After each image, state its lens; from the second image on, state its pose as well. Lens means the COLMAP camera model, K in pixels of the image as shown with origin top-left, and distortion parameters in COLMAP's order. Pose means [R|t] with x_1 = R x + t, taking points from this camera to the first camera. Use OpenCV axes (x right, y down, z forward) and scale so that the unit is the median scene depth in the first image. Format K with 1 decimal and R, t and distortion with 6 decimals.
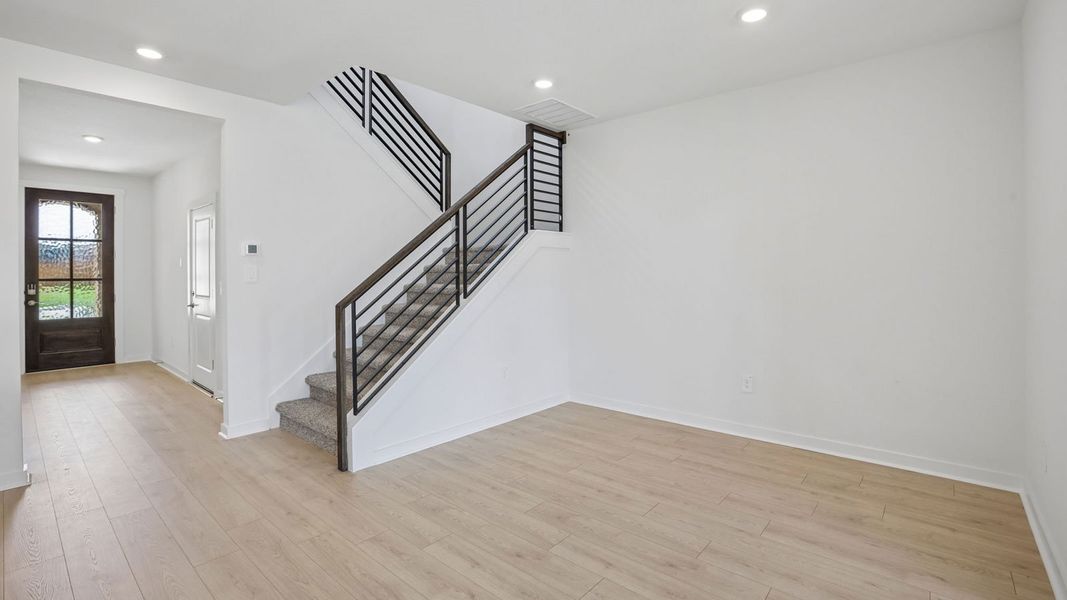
lens RADIAL K [[477.5, 0, 533.1], [0, 477.5, 270.9], [0, 0, 1]] dist [-0.014495, 0.000522]
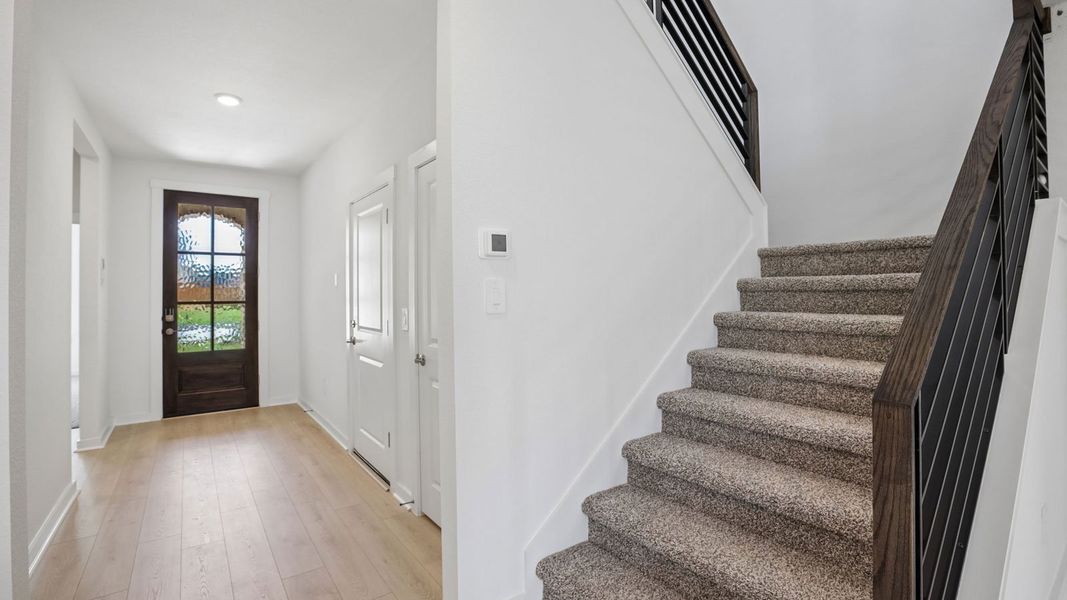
lens RADIAL K [[467.0, 0, 528.9], [0, 467.0, 284.6], [0, 0, 1]] dist [-0.024545, 0.000116]
pose [[0.978406, -0.007381, -0.206562, -0.289826], [0.004483, 0.999885, -0.014493, 0.001552], [0.206645, 0.013254, 0.978326, 0.343670]]
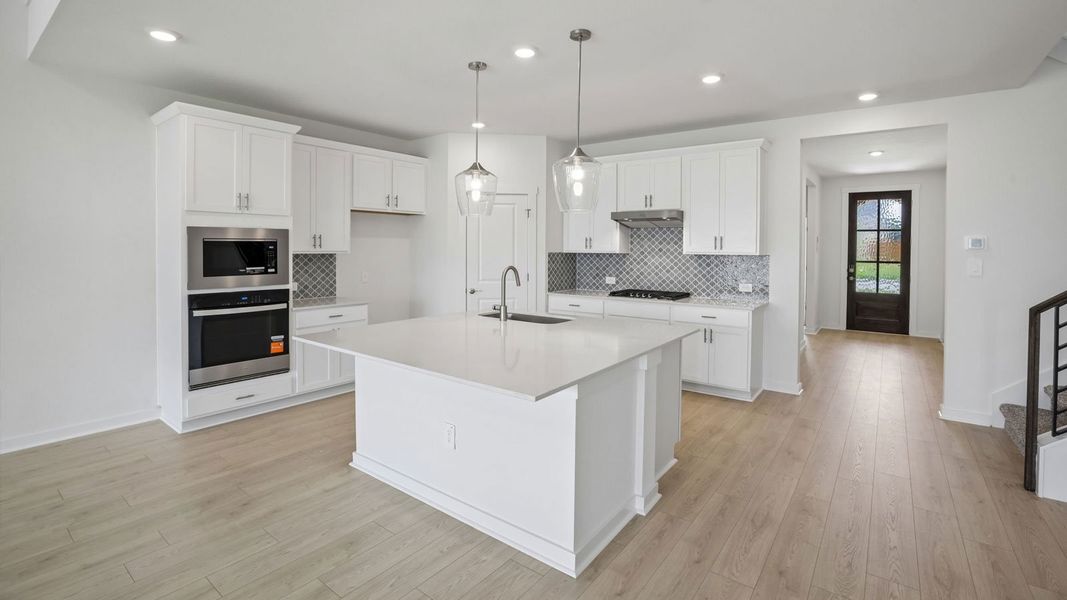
lens RADIAL K [[478.2, 0, 532.2], [0, 478.2, 253.2], [0, 0, 1]] dist [-0.032386, 0.000373]
pose [[0.072665, 0.020119, -0.997153, 0.205881], [-0.007121, 0.999782, 0.019653, -0.023107], [0.997331, 0.005672, 0.072792, -0.009932]]
